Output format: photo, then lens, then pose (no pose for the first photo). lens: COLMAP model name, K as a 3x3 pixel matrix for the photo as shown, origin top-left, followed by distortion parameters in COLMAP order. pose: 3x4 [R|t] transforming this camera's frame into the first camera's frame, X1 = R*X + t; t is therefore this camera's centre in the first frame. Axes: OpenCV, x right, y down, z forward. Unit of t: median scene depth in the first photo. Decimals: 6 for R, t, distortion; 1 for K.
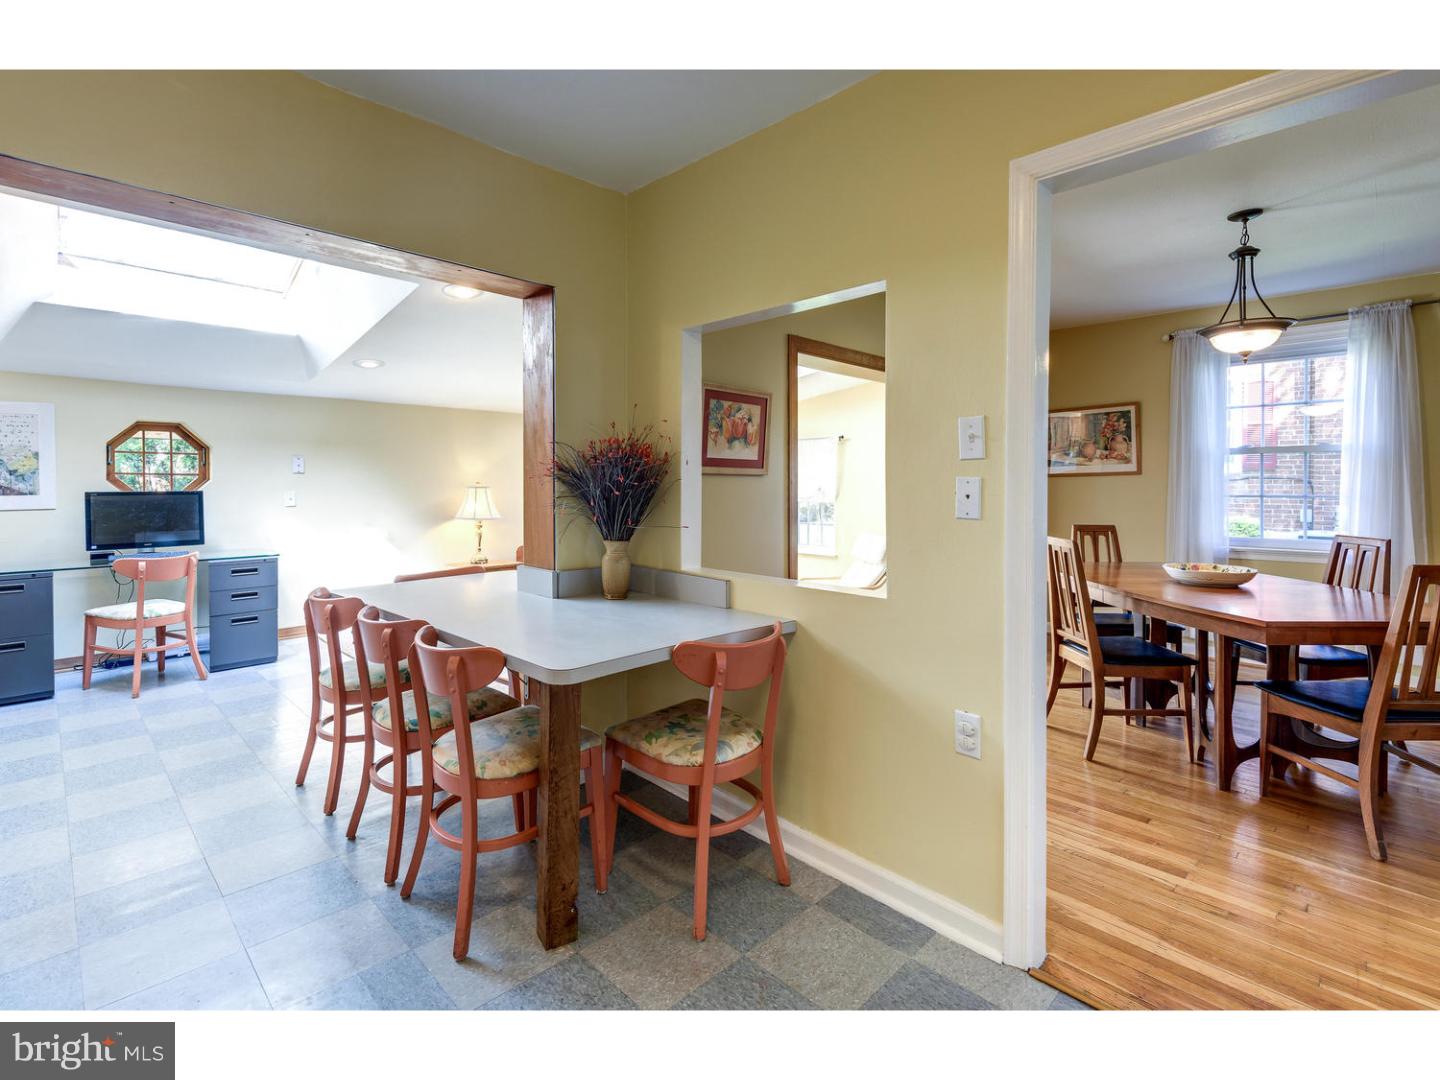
lens RADIAL K [[666.3, 0, 737.5], [0, 666.3, 493.6], [0, 0, 1]] dist [0.012491, -0.000070]
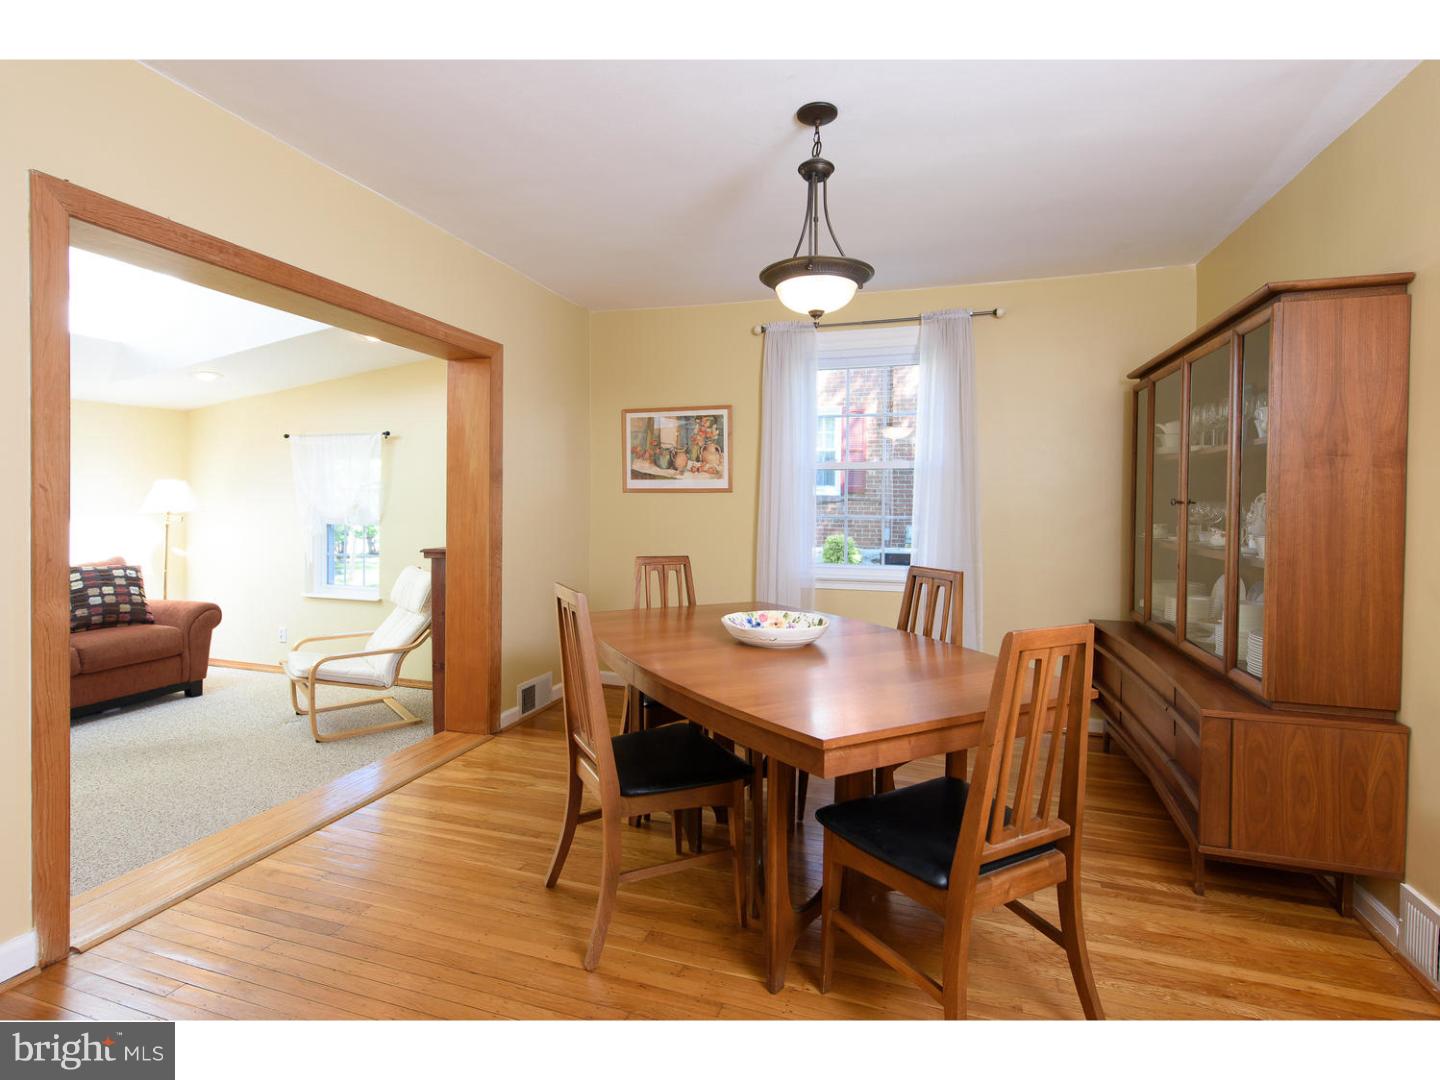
lens RADIAL K [[669.0, 0, 729.5], [0, 669.0, 514.0], [0, 0, 1]] dist [0.005890, 0.000054]
pose [[0.891571, 0.002947, 0.452871, 0.265703], [-0.003031, 0.999995, -0.000540, 0.000086], [-0.452870, -0.000892, 0.891576, 0.308491]]
